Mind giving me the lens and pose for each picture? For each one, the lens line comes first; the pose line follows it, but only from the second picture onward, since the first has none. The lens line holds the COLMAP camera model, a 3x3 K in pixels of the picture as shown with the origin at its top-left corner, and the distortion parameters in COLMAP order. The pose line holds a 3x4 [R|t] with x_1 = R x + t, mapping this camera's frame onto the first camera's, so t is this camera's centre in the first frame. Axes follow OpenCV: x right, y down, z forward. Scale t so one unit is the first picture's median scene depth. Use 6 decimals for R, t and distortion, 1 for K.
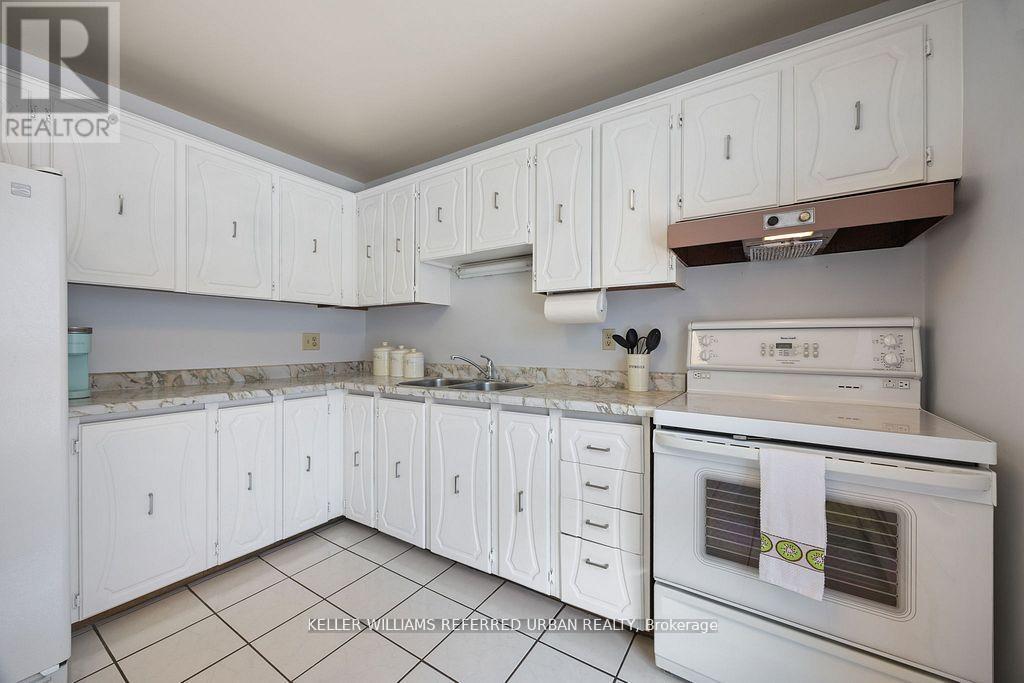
lens RADIAL K [[390.8, 0, 512.0], [0, 390.8, 341.5], [0, 0, 1]] dist [-0.000491, 0.000032]
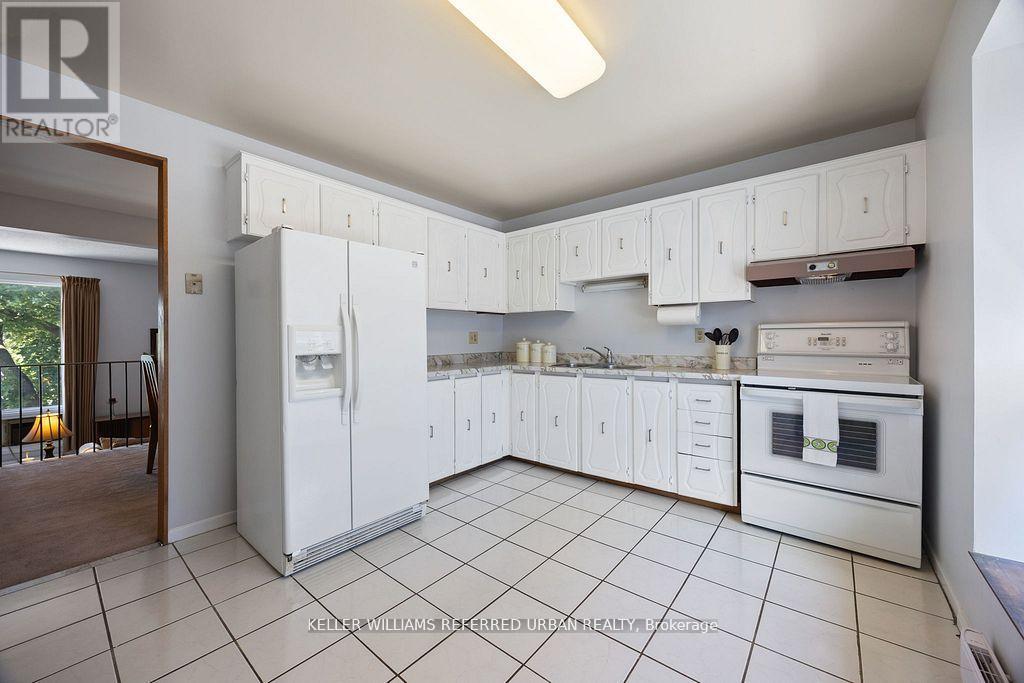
lens RADIAL K [[395.4, 0, 509.5], [0, 395.4, 337.6], [0, 0, 1]] dist [-0.000286, 0.000074]
pose [[0.993637, -0.005634, -0.112489, -0.365550], [0.005903, 0.999980, 0.002055, -0.005075], [0.112476, -0.002706, 0.993651, -0.691646]]
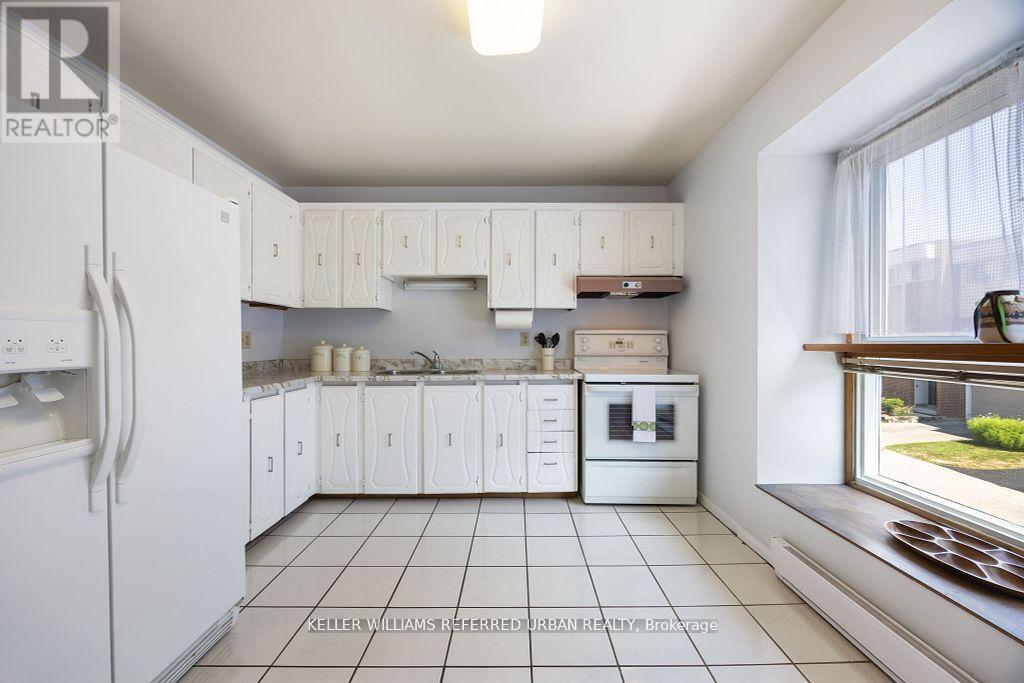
lens RADIAL K [[397.0, 0, 513.7], [0, 397.0, 342.7], [0, 0, 1]] dist [-0.000068, 0.000025]
pose [[0.836837, -0.001202, 0.547450, -0.815625], [-0.001322, 0.999990, 0.004217, 0.002542], [-0.547450, -0.004253, 0.836828, -0.386018]]
